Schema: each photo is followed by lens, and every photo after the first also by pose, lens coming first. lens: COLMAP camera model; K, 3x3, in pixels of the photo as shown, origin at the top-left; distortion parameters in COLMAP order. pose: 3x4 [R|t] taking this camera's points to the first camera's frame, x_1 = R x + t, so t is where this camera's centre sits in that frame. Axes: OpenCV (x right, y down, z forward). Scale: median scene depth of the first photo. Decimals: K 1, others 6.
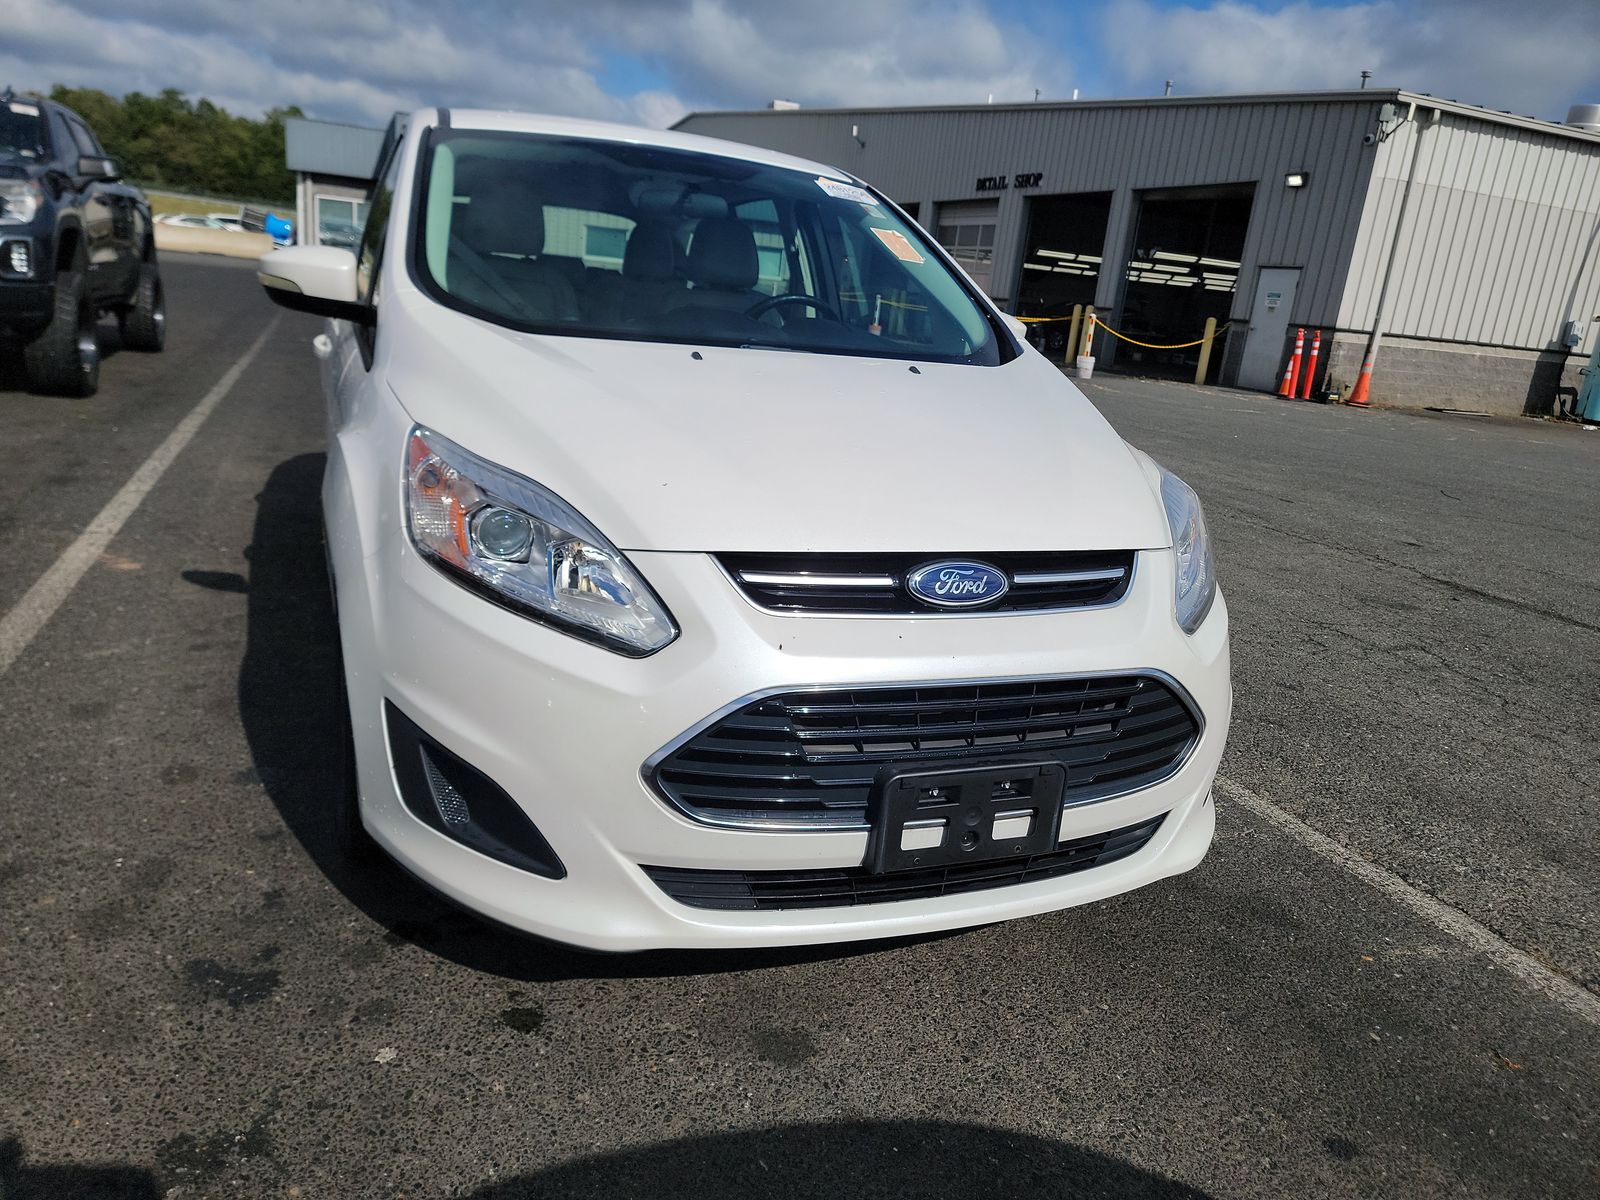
lens RADIAL K [[1103.3, 0, 800.2], [0, 1103.3, 594.6], [0, 0, 1]] dist [0.053982, -0.041256]
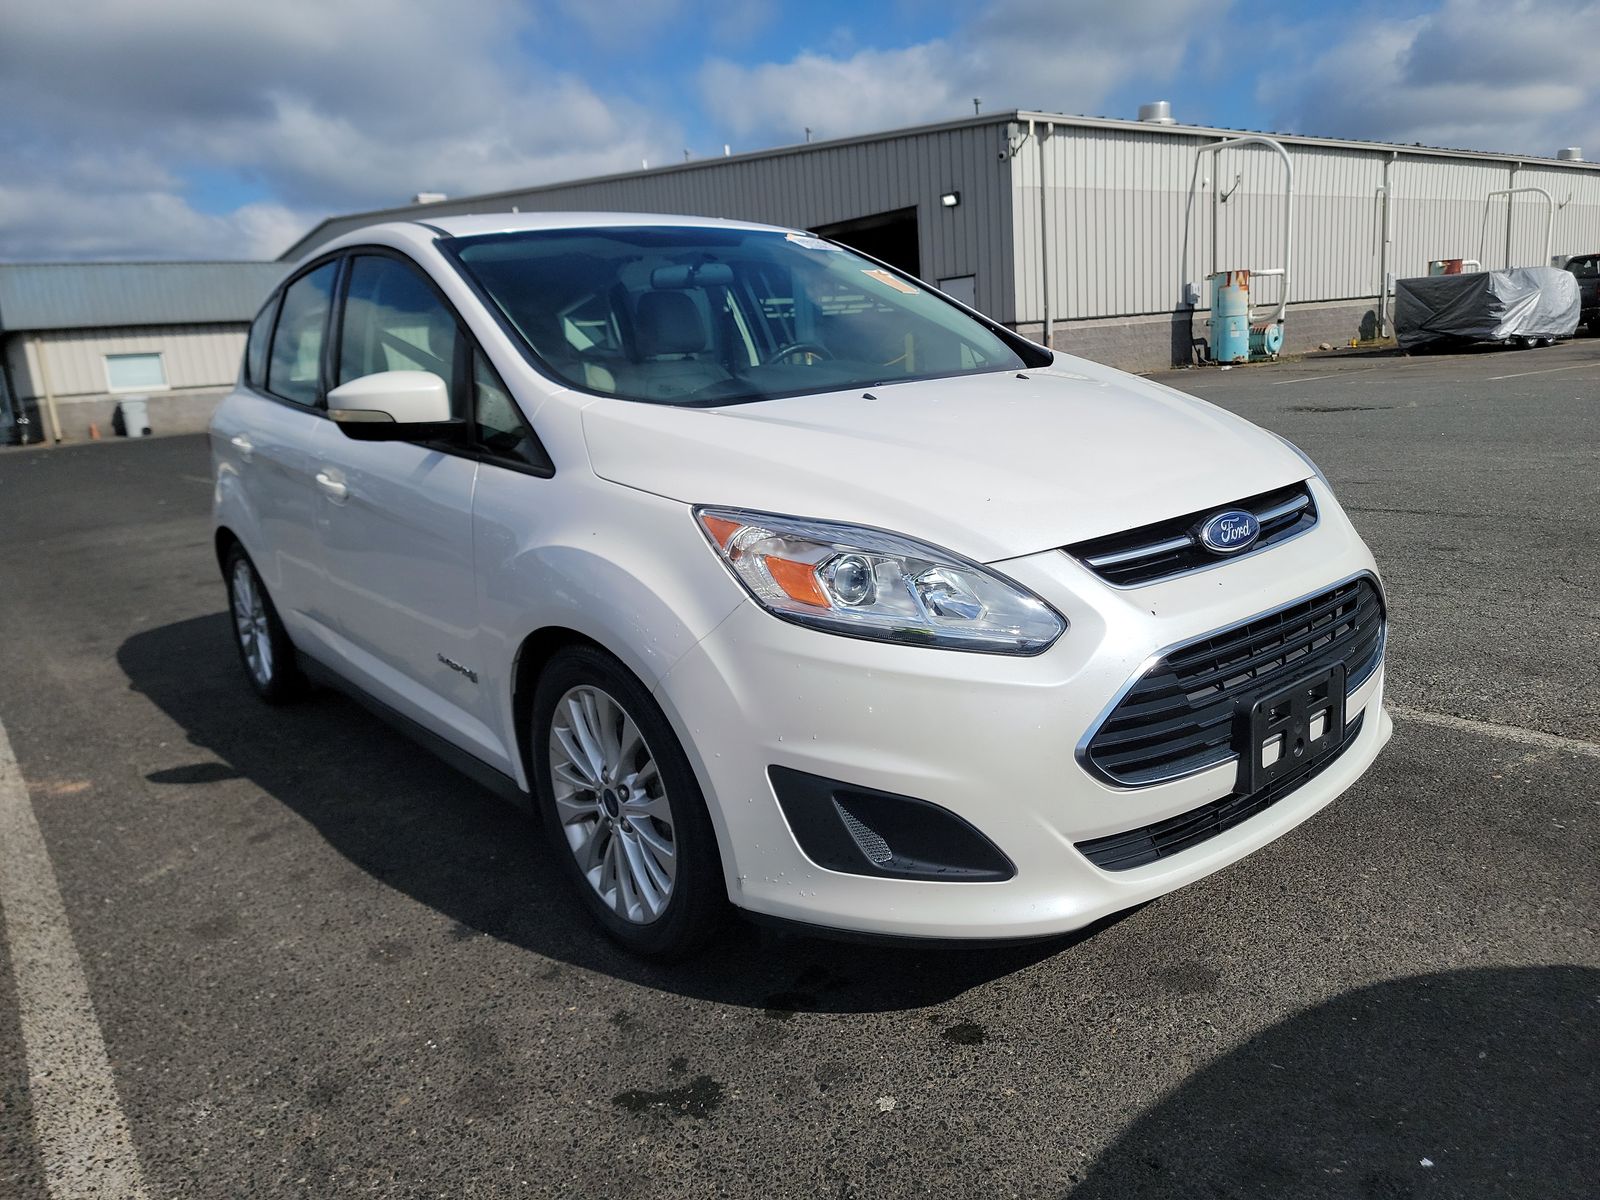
lens RADIAL K [[1103.3, 0, 804.6], [0, 1103.3, 600.0], [0, 0, 1]] dist [0.053982, -0.041256]
pose [[0.935959, -0.233372, 0.263664, -0.327117], [0.245735, 0.969230, -0.014438, -0.018162], [-0.252181, 0.078305, 0.964507, 0.005826]]
